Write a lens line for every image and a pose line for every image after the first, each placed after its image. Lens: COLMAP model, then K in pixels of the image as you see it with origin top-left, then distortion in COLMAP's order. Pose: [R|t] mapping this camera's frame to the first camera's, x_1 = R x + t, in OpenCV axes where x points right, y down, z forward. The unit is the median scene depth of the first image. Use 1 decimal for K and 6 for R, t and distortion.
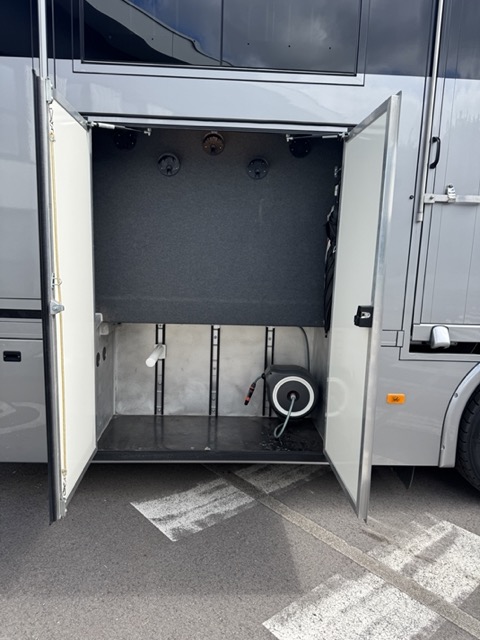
lens RADIAL K [[454.7, 0, 240.0], [0, 454.7, 320.0], [0, 0, 1]] dist [0.079193, -0.096525]
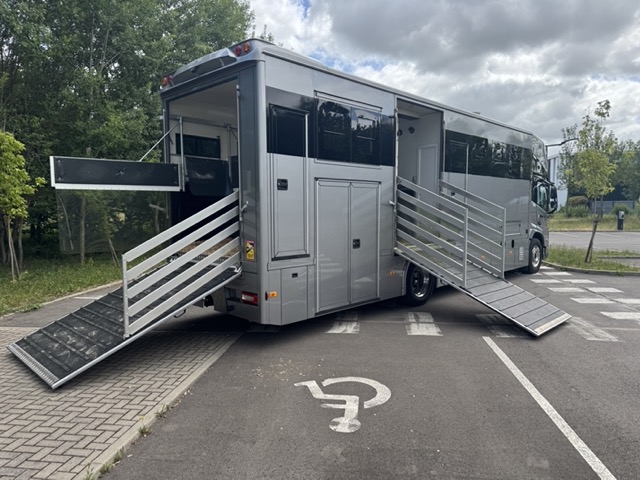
lens RADIAL K [[454.7, 0, 321.1], [0, 454.7, 247.6], [0, 0, 1]] dist [0.079193, -0.096525]
pose [[0.731273, -0.091987, 0.675854, -2.156859], [0.125727, 0.992064, -0.001012, -0.047619], [-0.670397, 0.085713, 0.737035, -0.913074]]
